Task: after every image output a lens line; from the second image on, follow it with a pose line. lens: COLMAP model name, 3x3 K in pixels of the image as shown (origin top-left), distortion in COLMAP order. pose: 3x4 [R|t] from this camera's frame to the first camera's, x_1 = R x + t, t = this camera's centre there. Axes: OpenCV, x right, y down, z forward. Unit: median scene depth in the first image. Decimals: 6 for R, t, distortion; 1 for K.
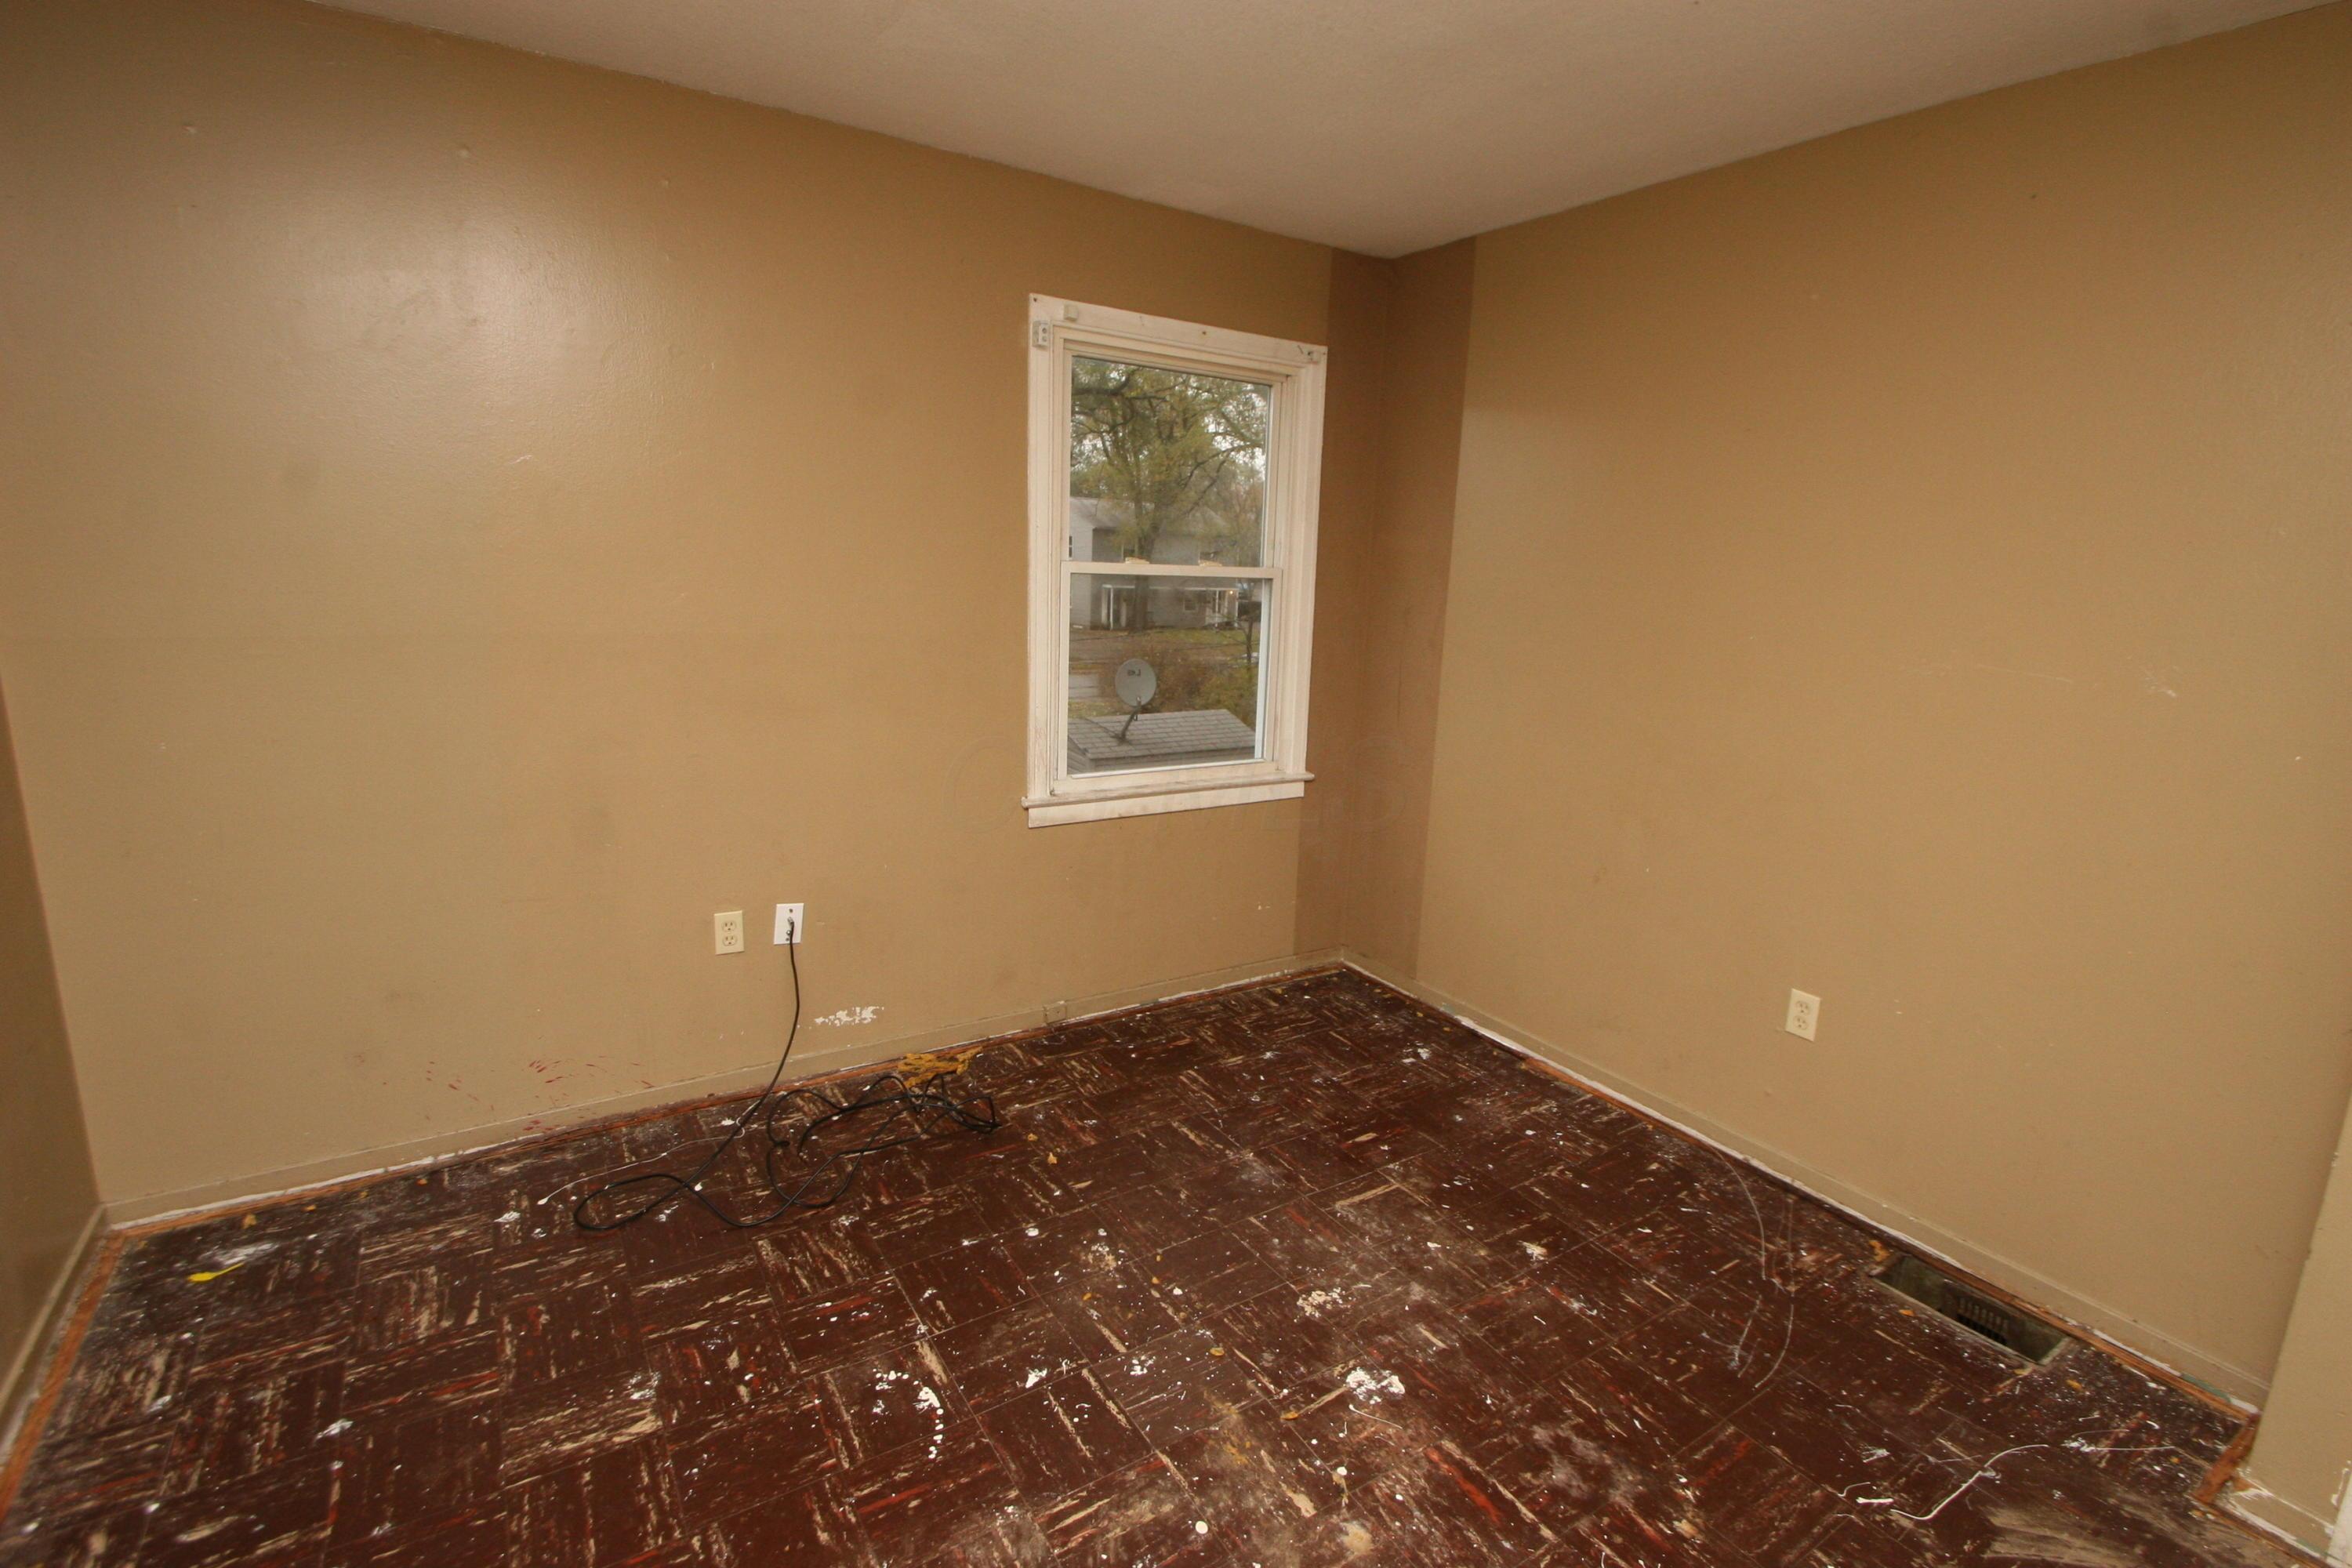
lens RADIAL K [[1106.9, 0, 1187.7], [0, 1106.9, 774.1], [0, 0, 1]] dist [-0.000834, -0.014711]
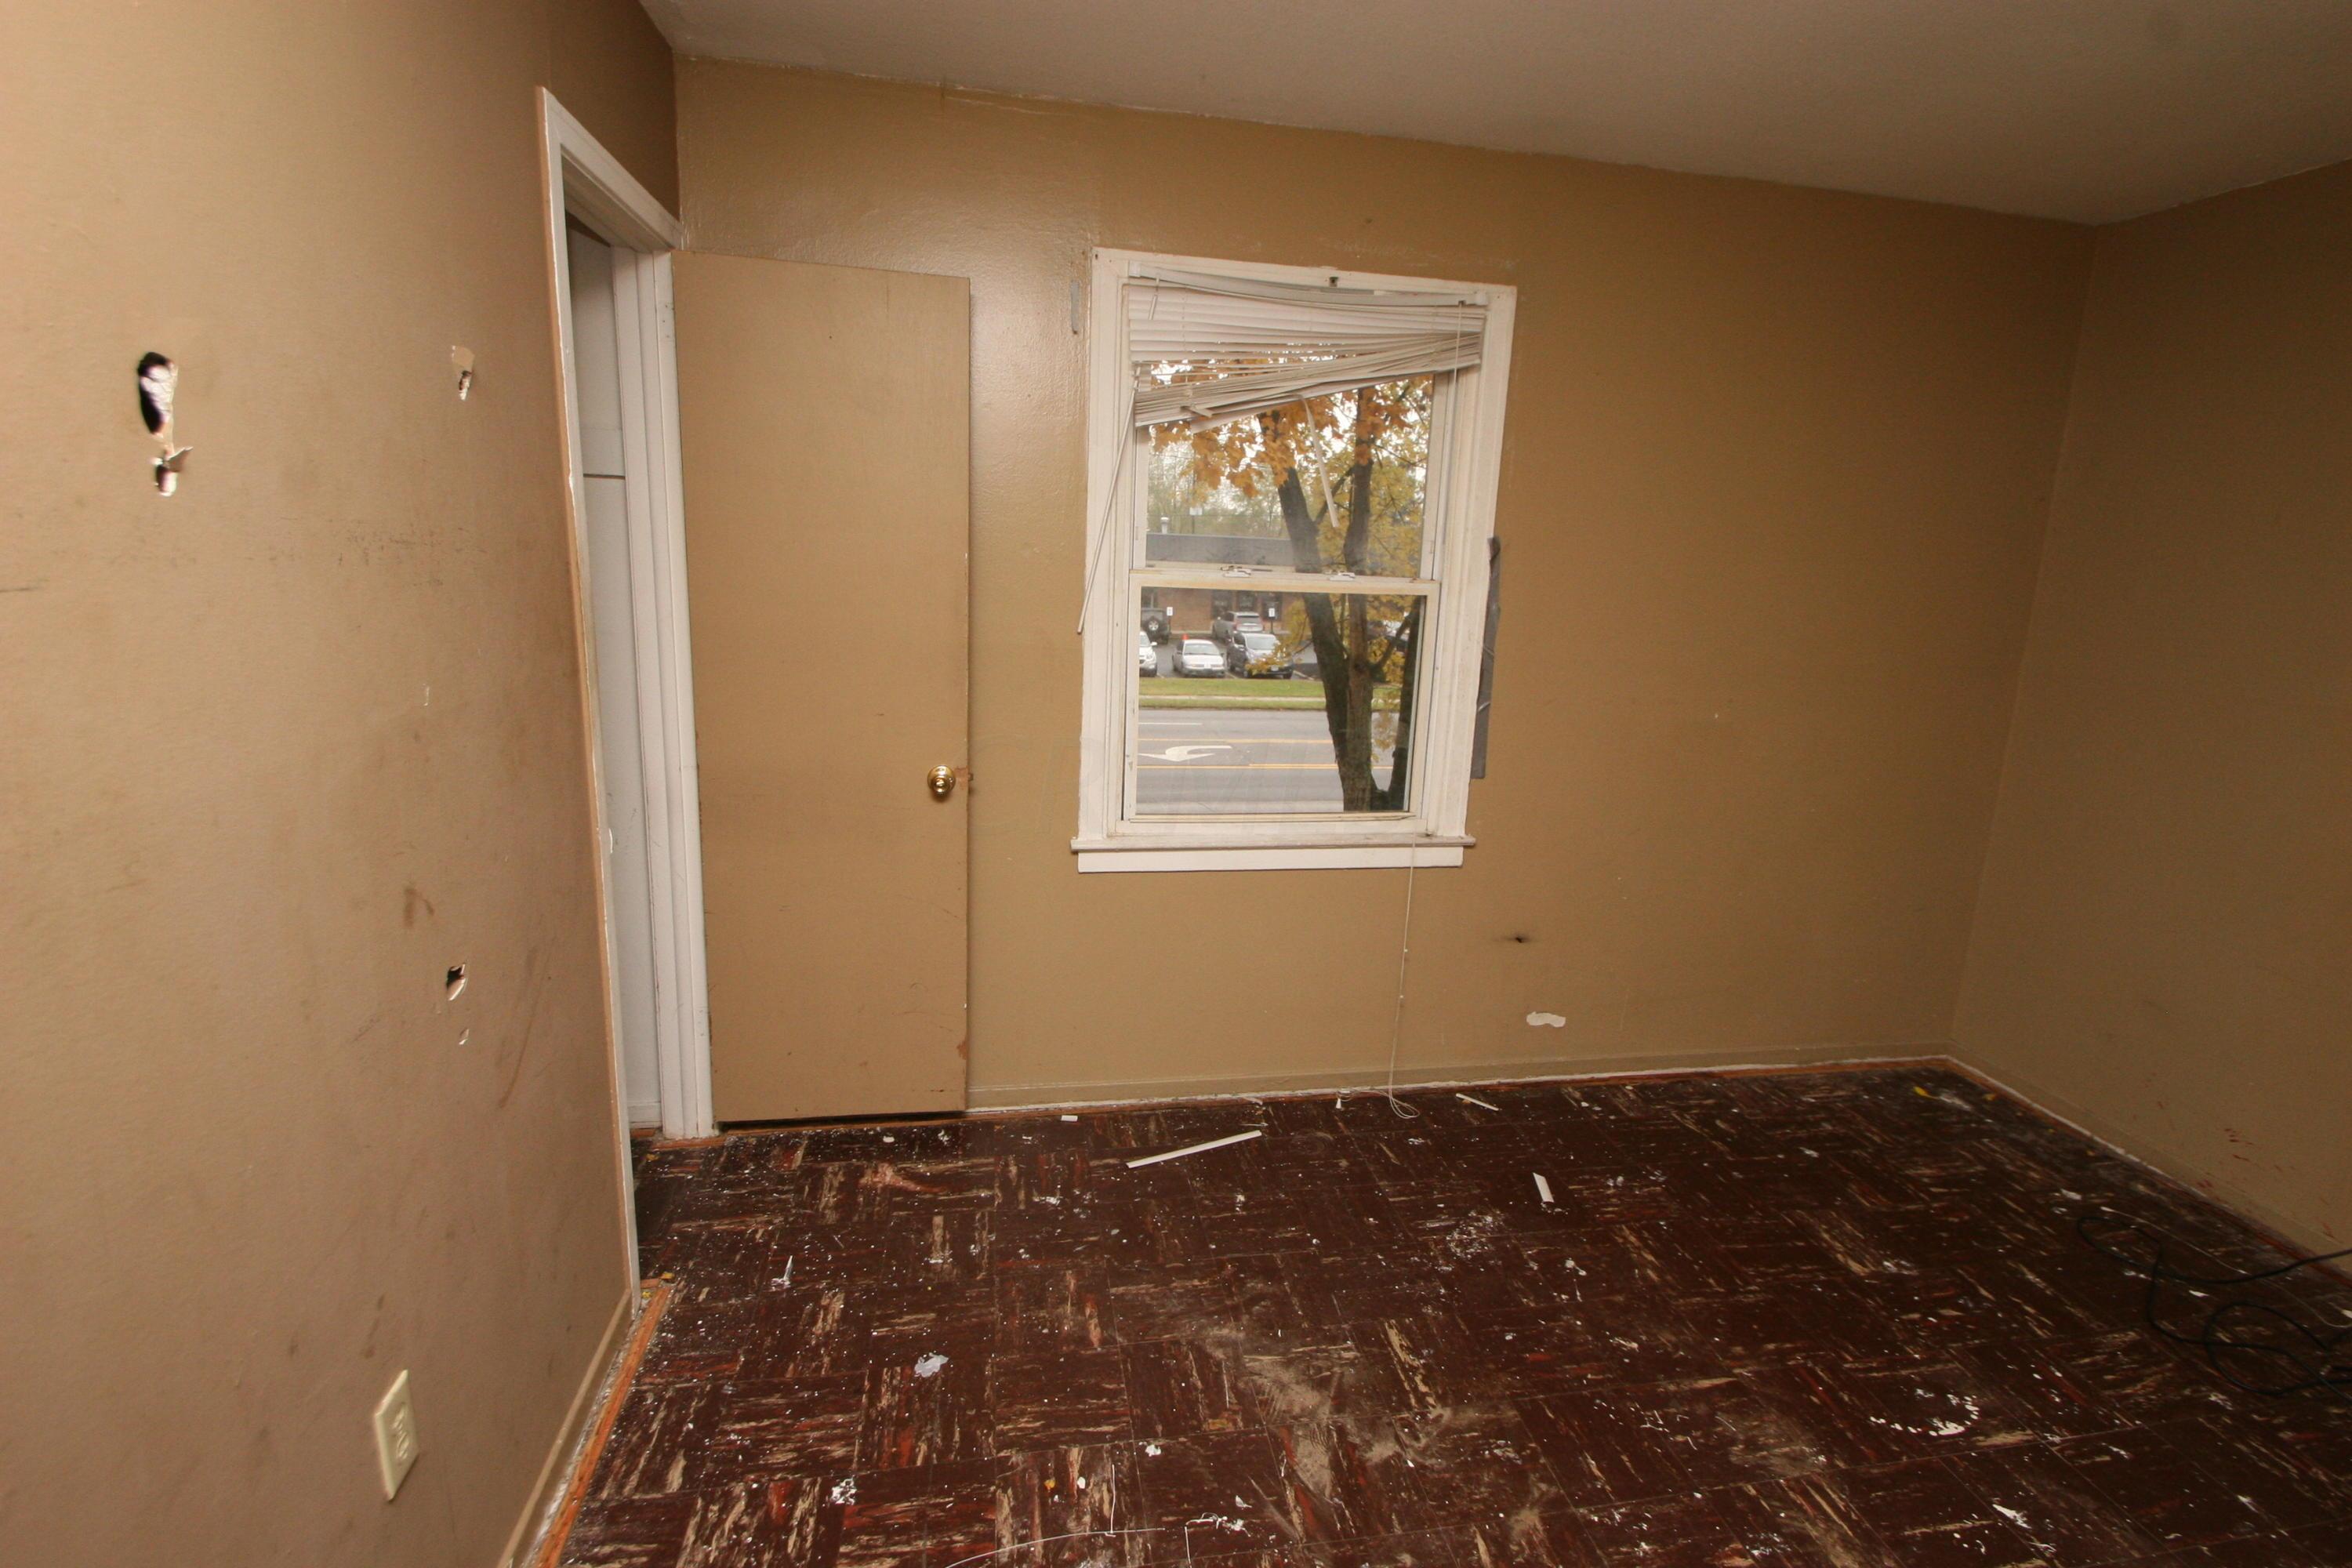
lens RADIAL K [[1106.9, 0, 1187.7], [0, 1106.9, 774.1], [0, 0, 1]] dist [-0.000834, -0.014711]
pose [[-0.410252, 0.128163, -0.902922, 0.838361], [-0.228294, 0.944120, 0.237739, -0.086903], [0.882936, 0.303664, -0.358068, 0.511095]]
